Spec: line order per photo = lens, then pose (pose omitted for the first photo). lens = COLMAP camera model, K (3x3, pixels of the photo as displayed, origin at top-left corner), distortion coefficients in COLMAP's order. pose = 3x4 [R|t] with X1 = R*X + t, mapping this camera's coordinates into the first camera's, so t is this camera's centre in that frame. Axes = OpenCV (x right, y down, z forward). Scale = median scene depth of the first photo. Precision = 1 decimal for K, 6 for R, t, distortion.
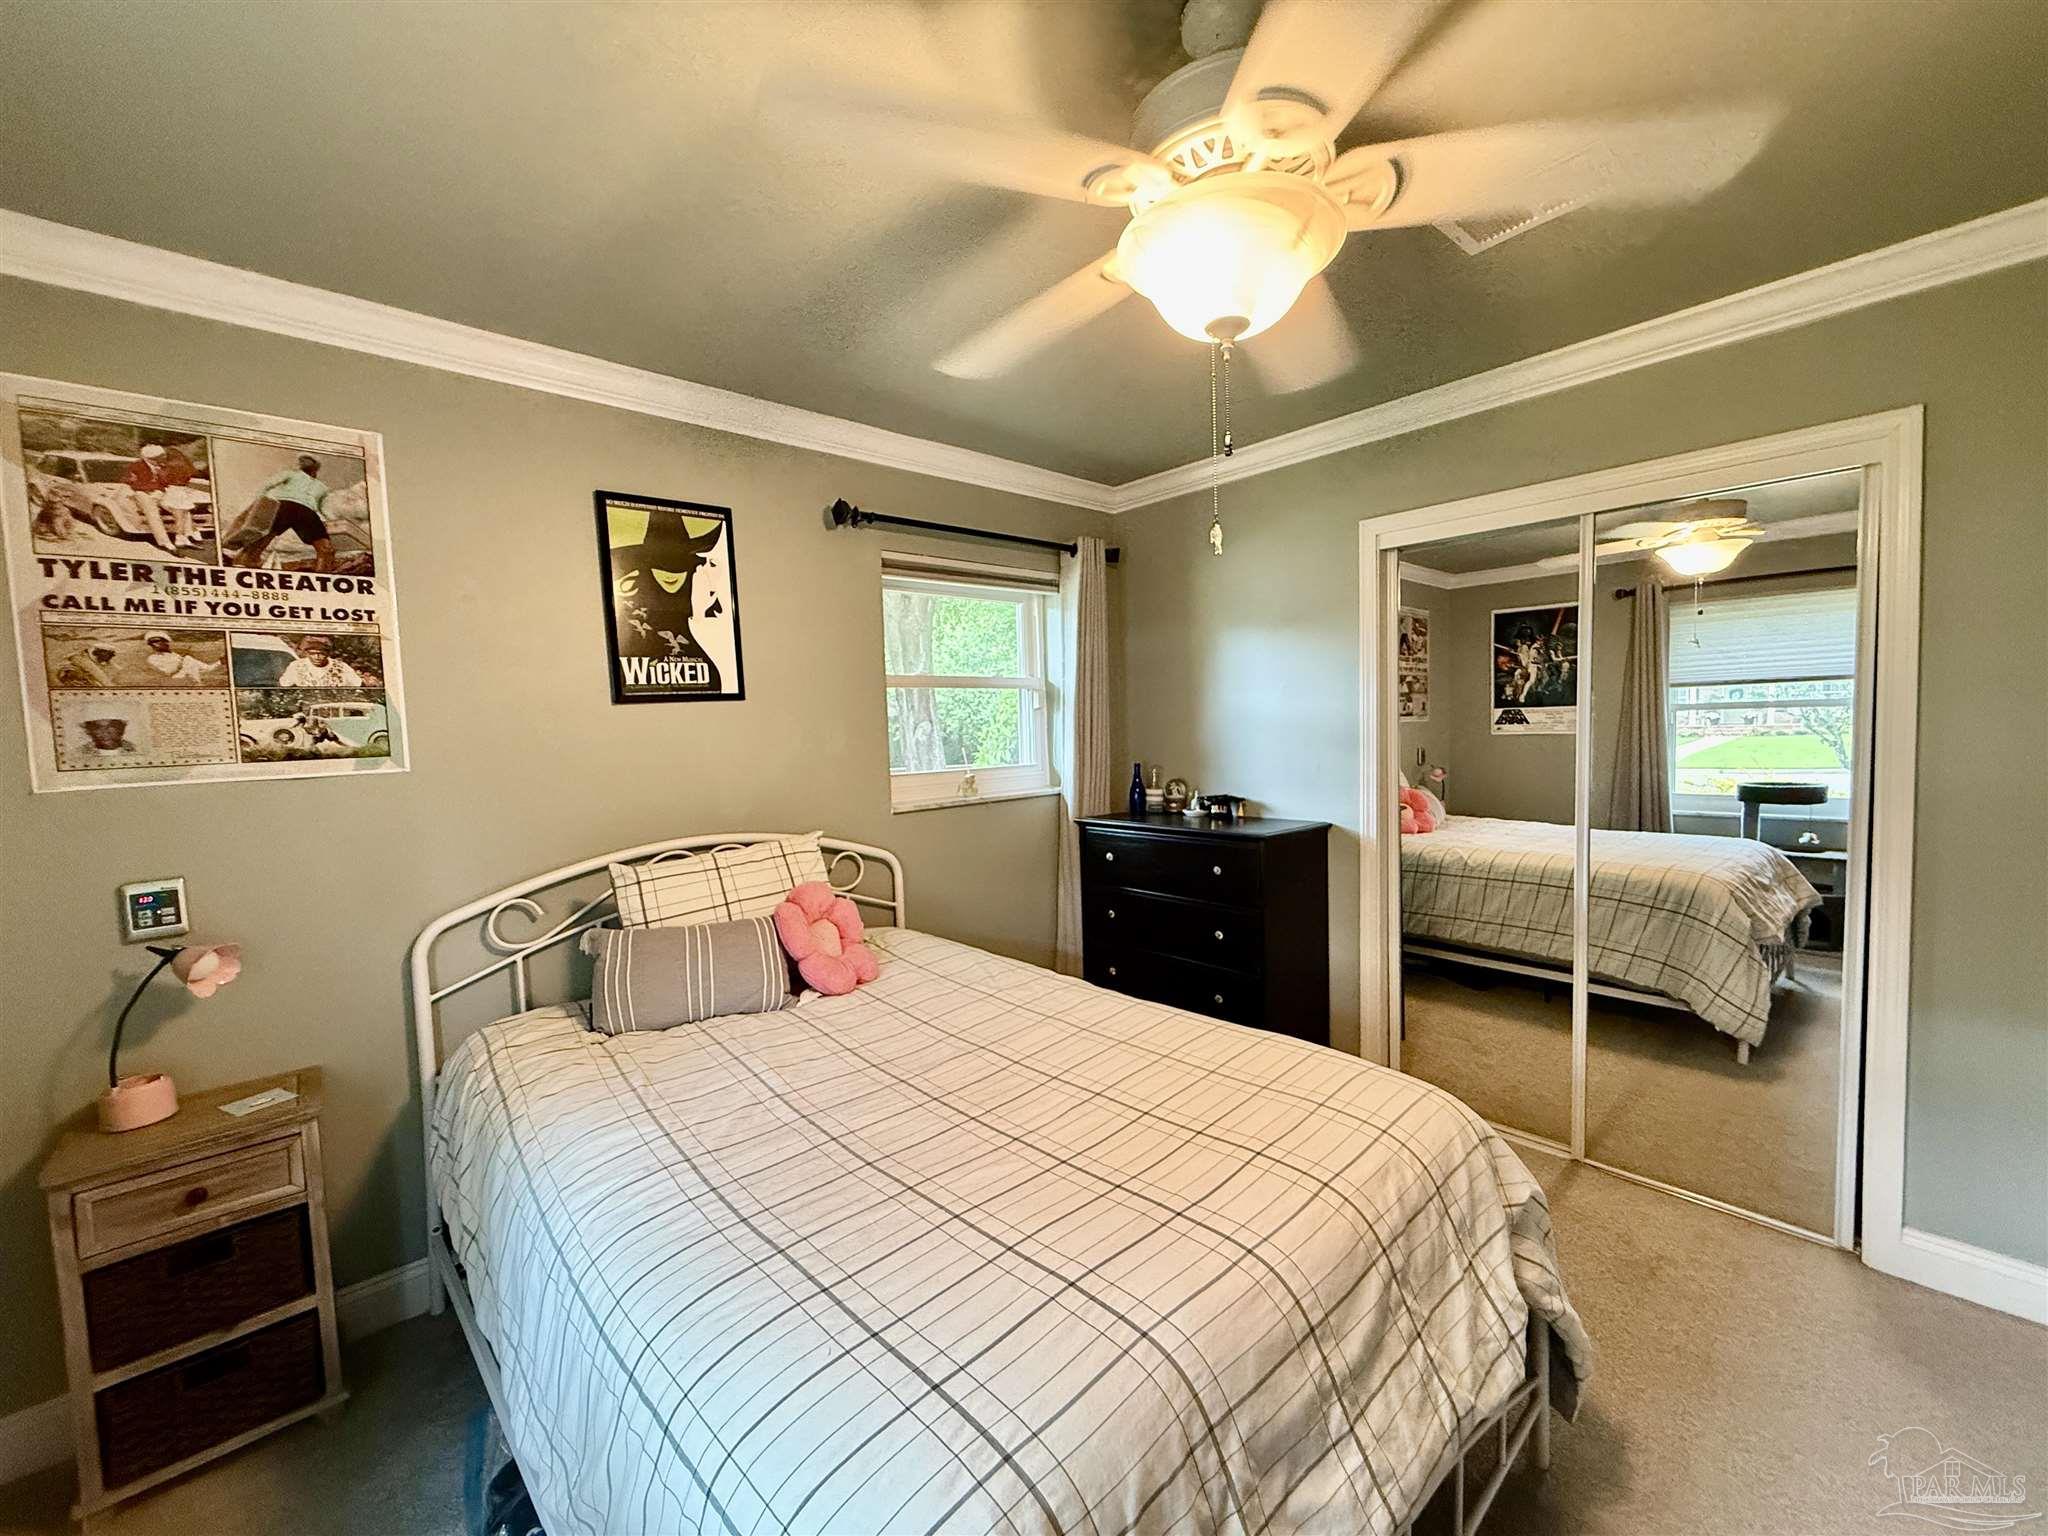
lens RADIAL K [[815.0, 0, 1021.8], [0, 815.0, 768.8], [0, 0, 1]] dist [-0.001047, 0.000557]
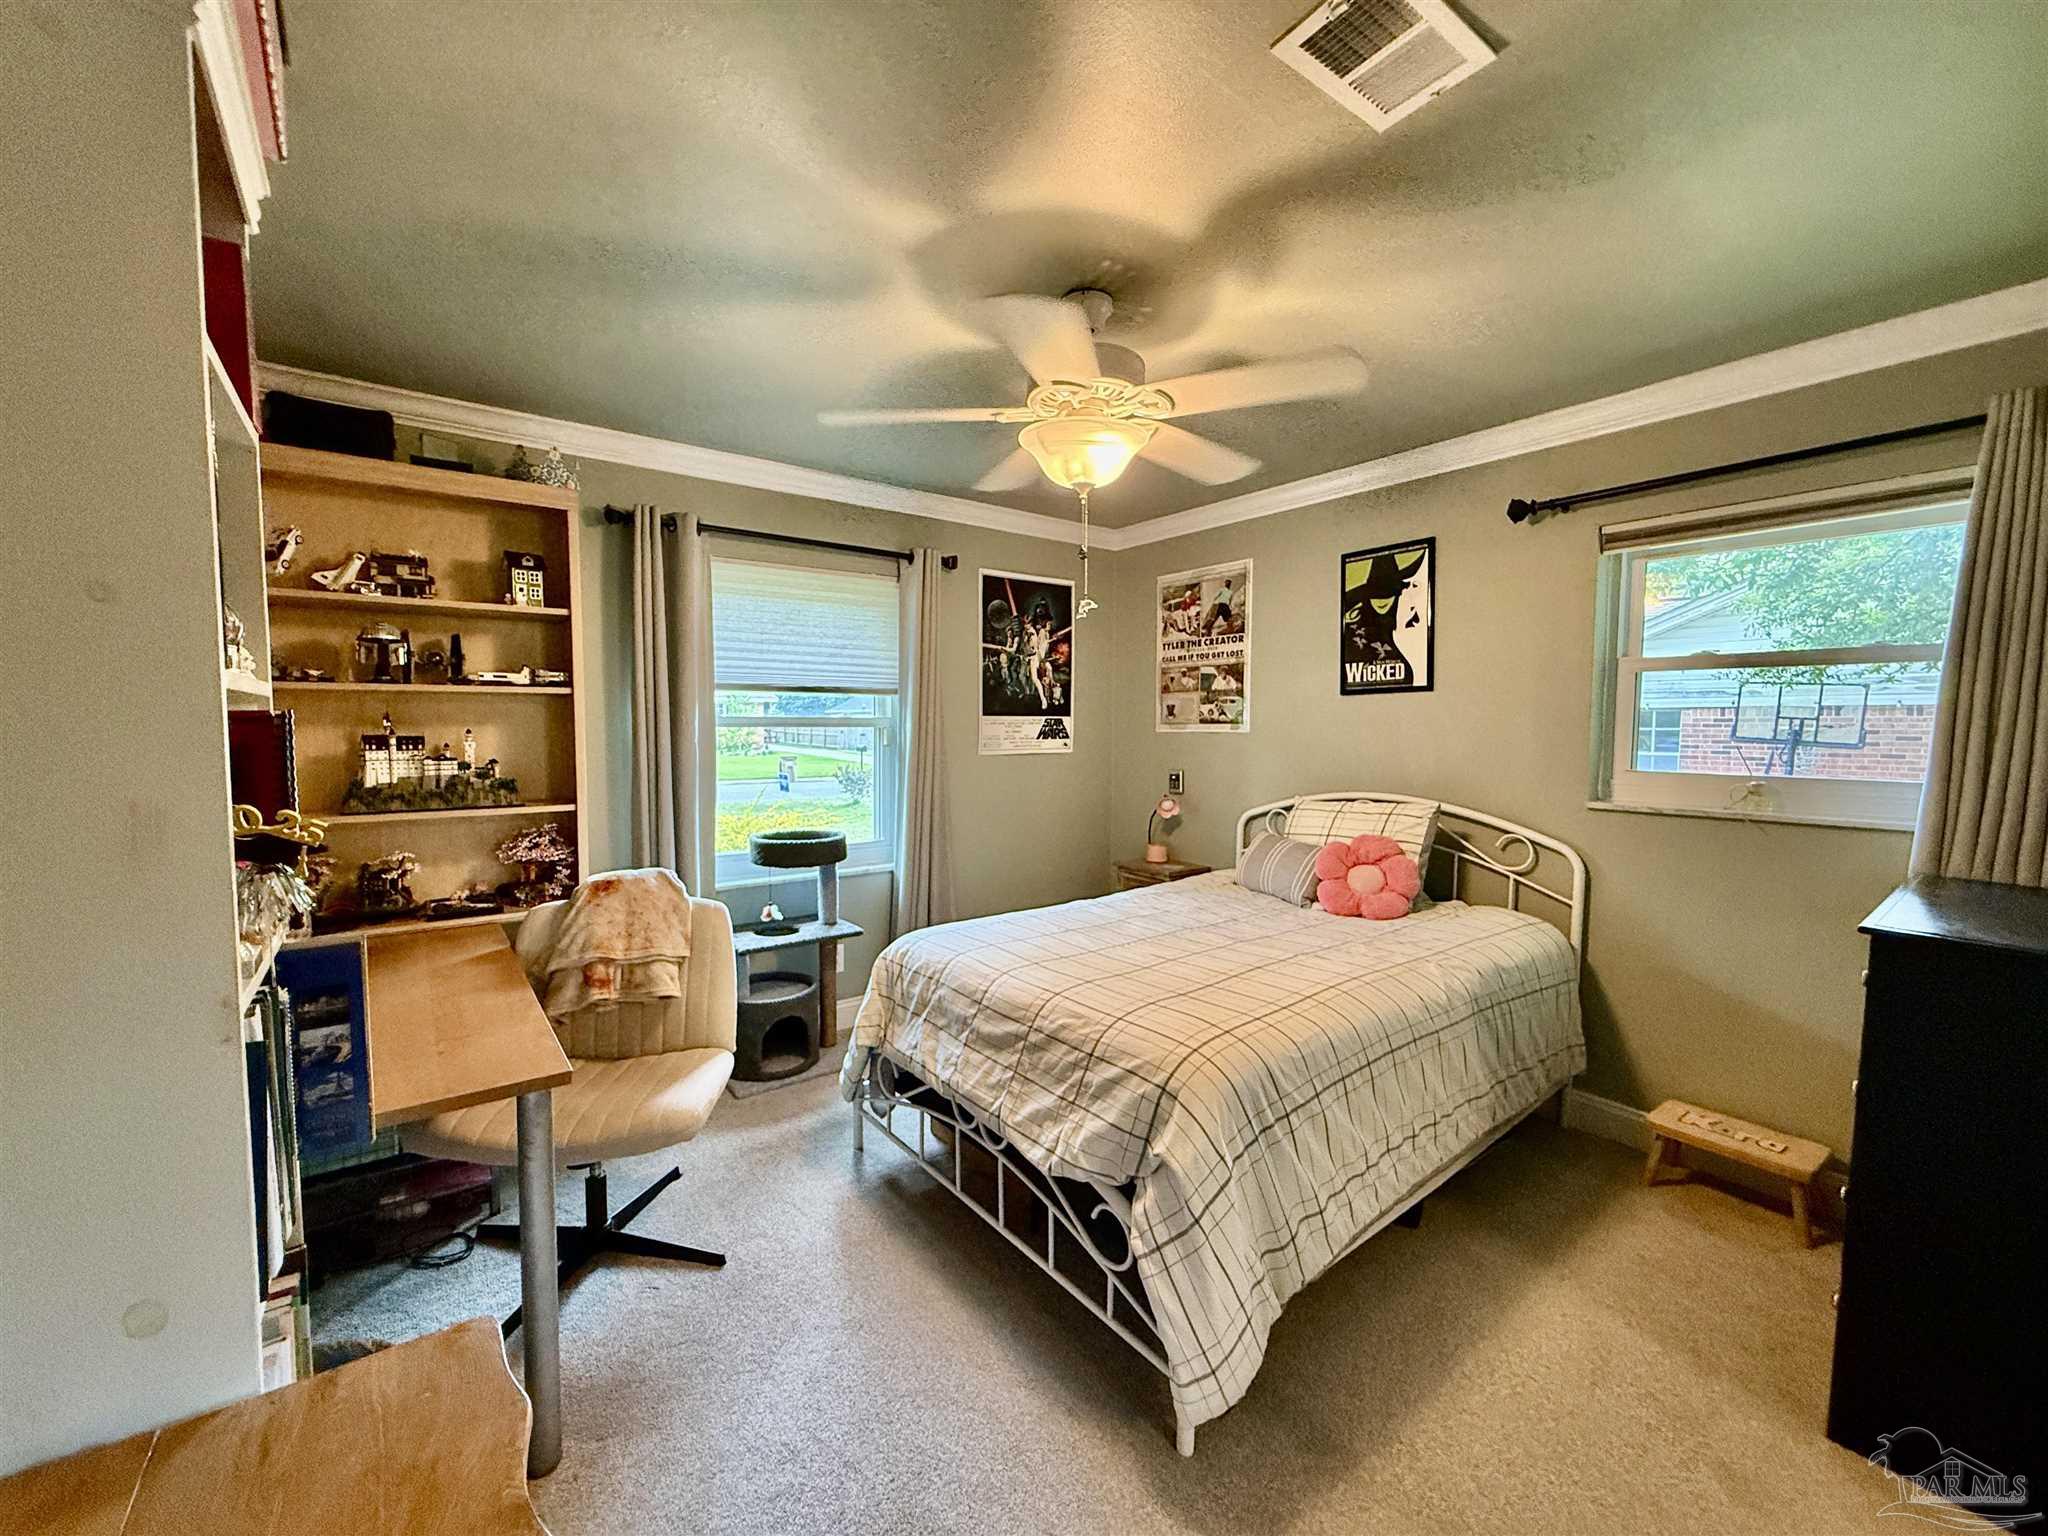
lens RADIAL K [[815.0, 0, 1021.8], [0, 815.0, 768.8], [0, 0, 1]] dist [-0.001047, 0.000557]
pose [[-0.087552, 0.088216, -0.992246, 1.245872], [-0.058155, 0.993920, 0.093496, -0.061312], [0.994461, 0.065890, -0.081889, 0.647513]]
